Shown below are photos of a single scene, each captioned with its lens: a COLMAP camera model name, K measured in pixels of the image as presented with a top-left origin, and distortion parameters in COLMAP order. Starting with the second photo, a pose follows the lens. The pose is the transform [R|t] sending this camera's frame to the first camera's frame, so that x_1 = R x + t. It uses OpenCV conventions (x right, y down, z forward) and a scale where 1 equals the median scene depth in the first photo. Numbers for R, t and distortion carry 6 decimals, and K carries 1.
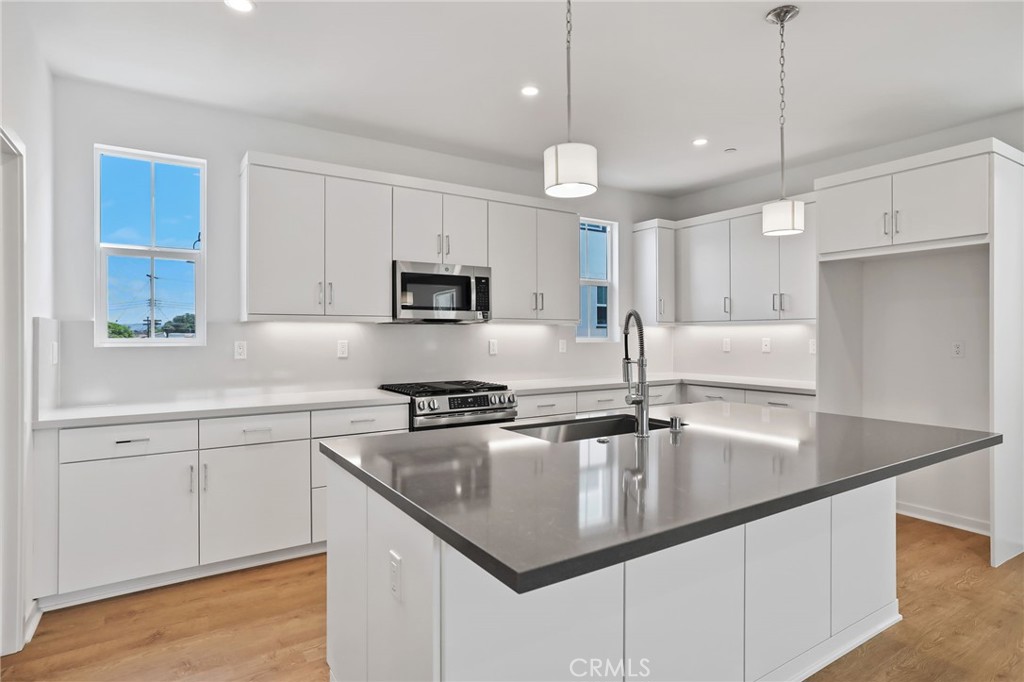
lens RADIAL K [[545.5, 0, 511.6], [0, 545.5, 339.2], [0, 0, 1]] dist [0.000405, 0.005136]
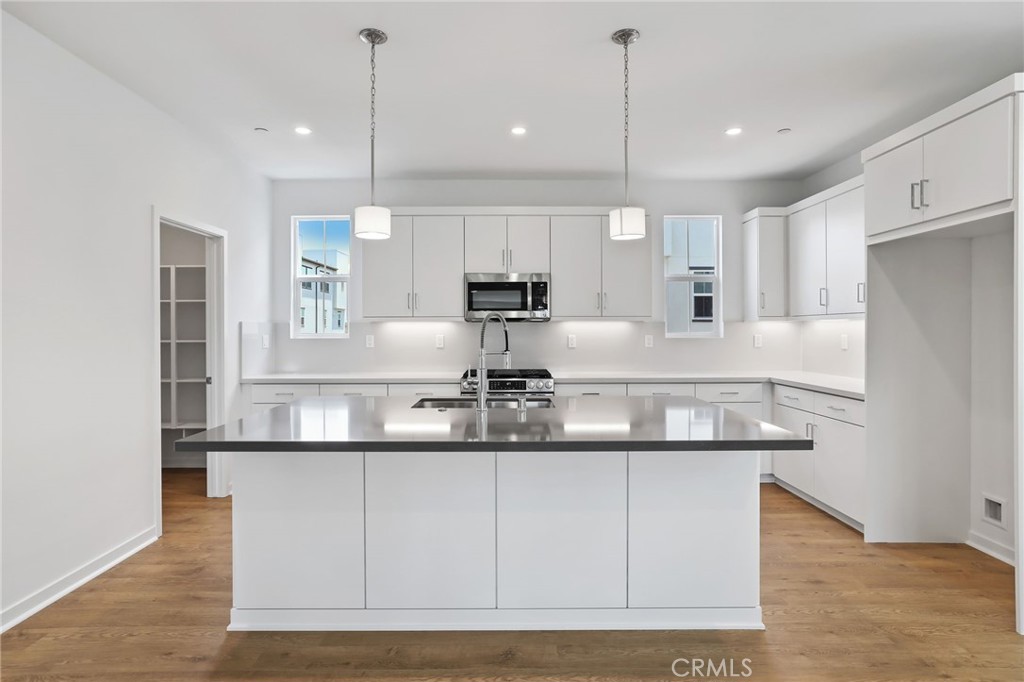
lens RADIAL K [[545.5, 0, 522.7], [0, 545.5, 332.6], [0, 0, 1]] dist [0.000405, 0.005136]
pose [[0.843731, 0.001156, -0.536766, 0.563728], [-0.003178, 0.999991, -0.002841, -0.000227], [0.536757, 0.004103, 0.843727, -0.019018]]
